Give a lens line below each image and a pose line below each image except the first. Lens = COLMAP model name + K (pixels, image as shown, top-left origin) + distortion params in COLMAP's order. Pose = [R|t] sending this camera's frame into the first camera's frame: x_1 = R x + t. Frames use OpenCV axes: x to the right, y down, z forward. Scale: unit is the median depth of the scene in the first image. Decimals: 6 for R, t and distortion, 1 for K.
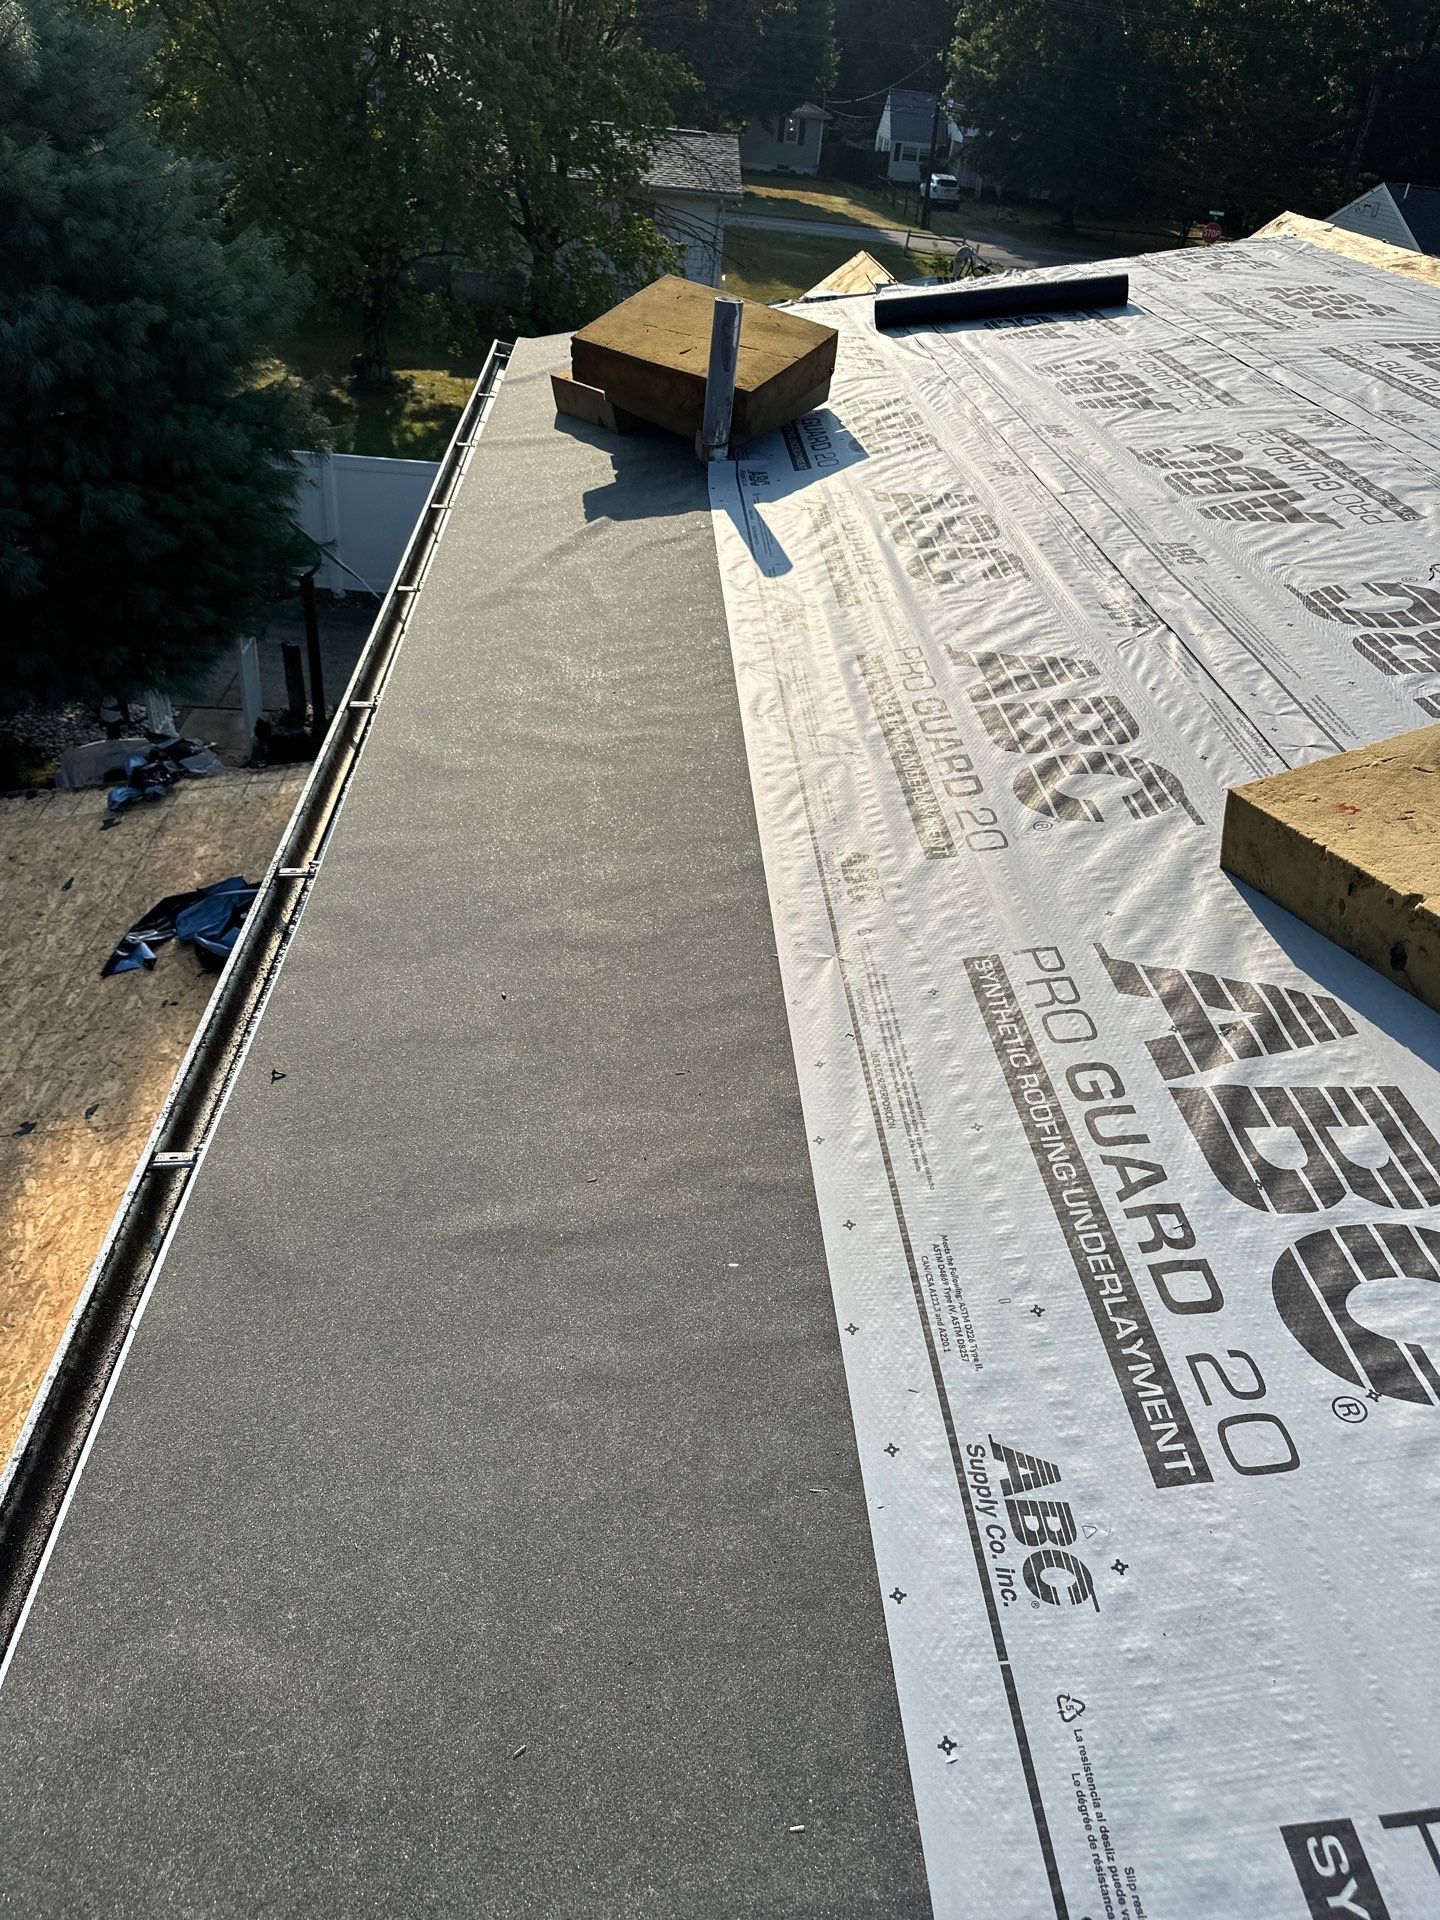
lens RADIAL K [[1359.0, 0, 720.0], [0, 1359.0, 960.0], [0, 0, 1]] dist [-0.002036, 0.003736]
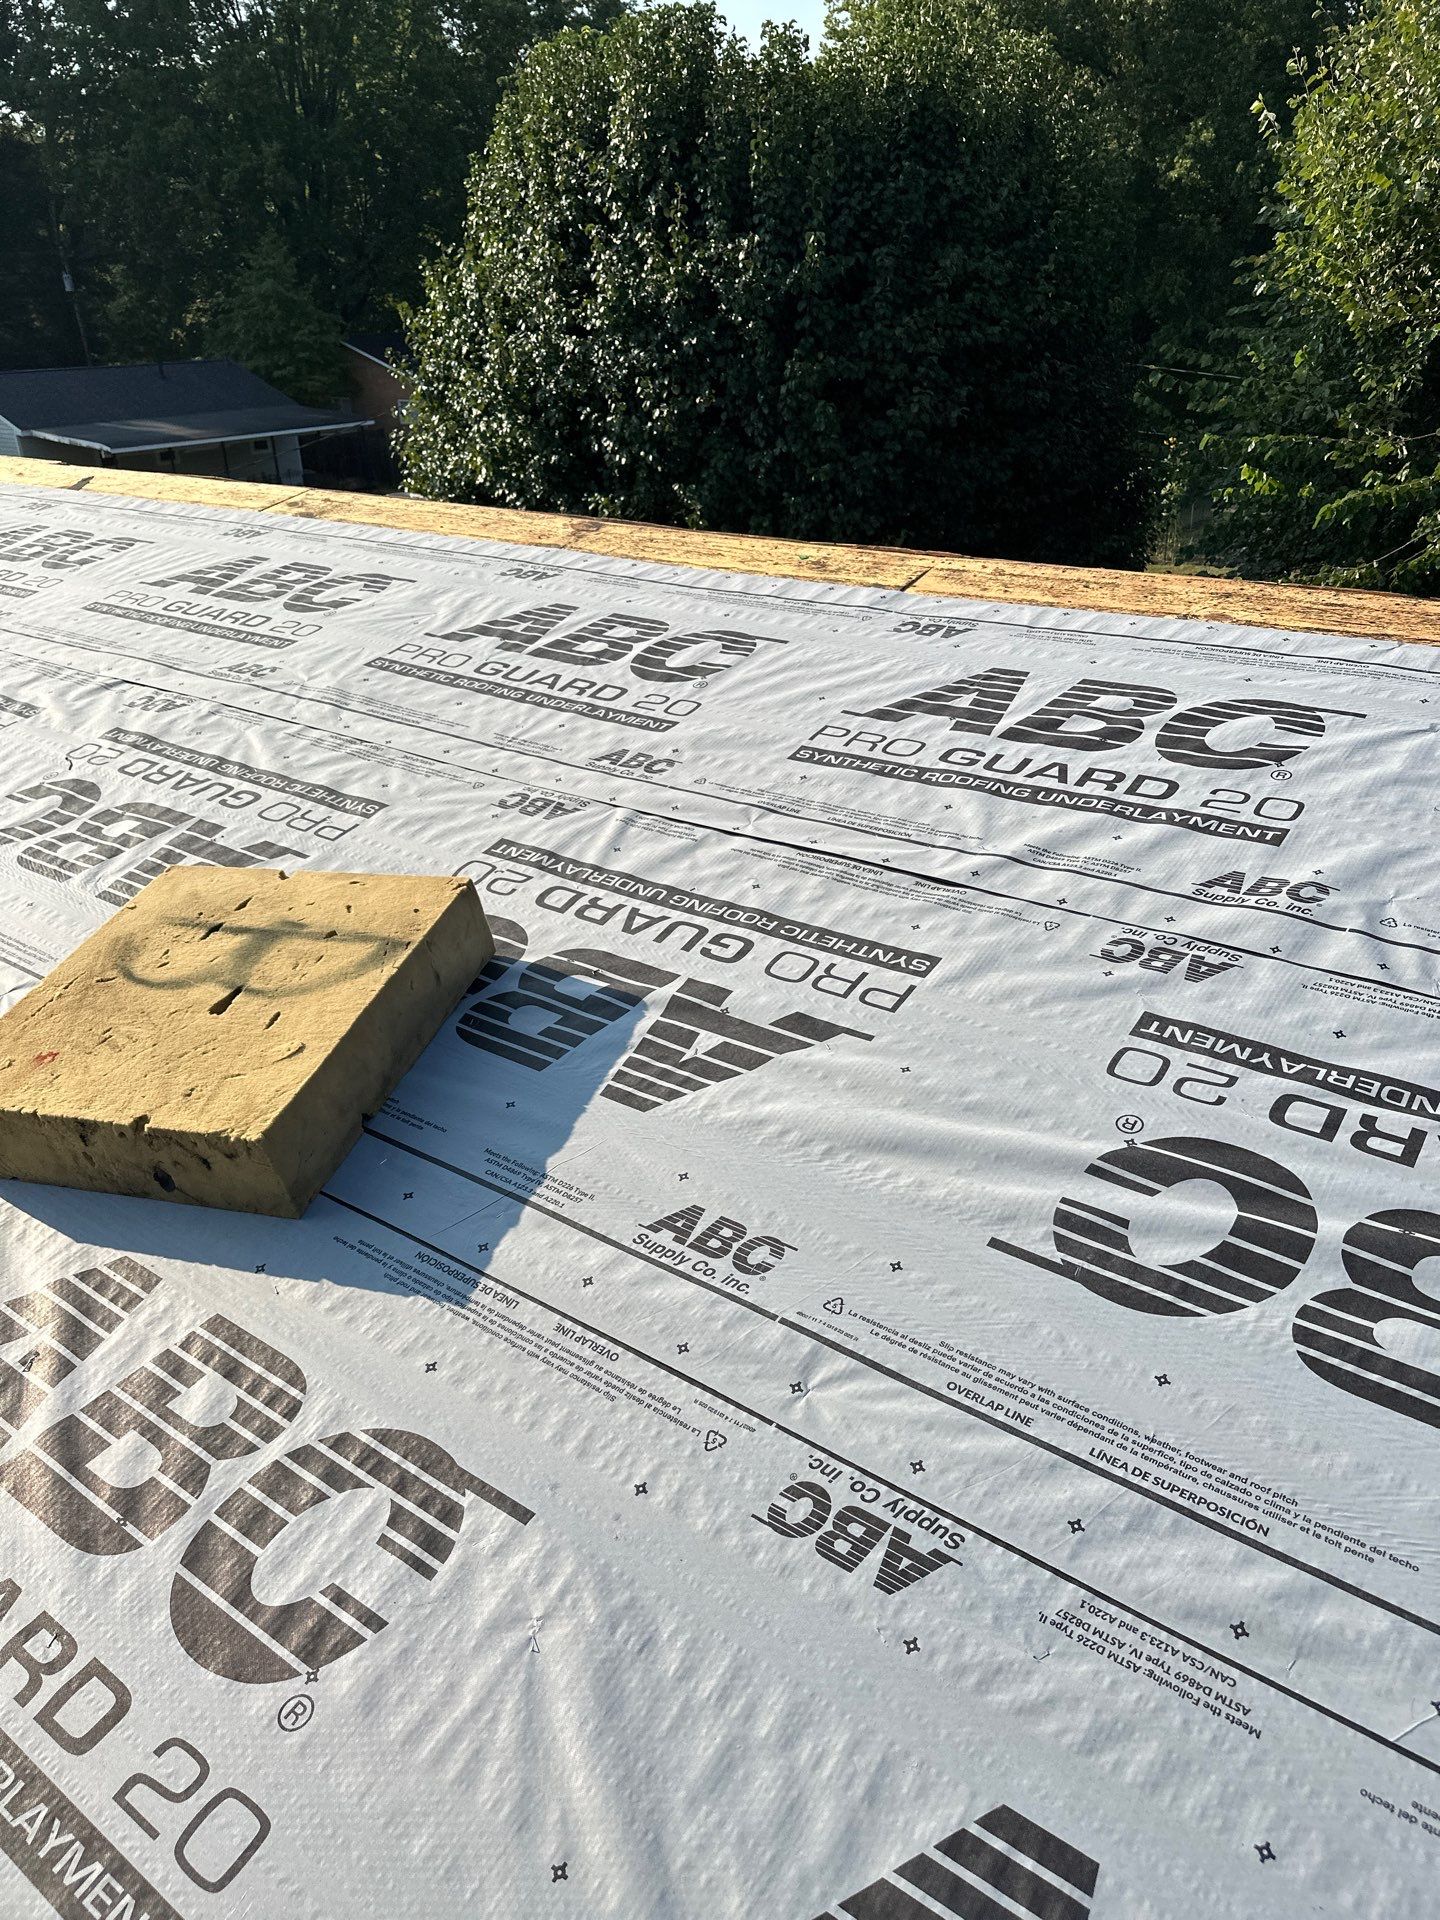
lens RADIAL K [[1359.0, 0, 720.0], [0, 1359.0, 960.0], [0, 0, 1]] dist [-0.002036, 0.003736]
pose [[0.626873, -0.436370, 0.645454, 0.225364], [0.502157, 0.859705, 0.093518, -0.030996], [-0.595709, 0.265495, 0.758052, 0.020545]]
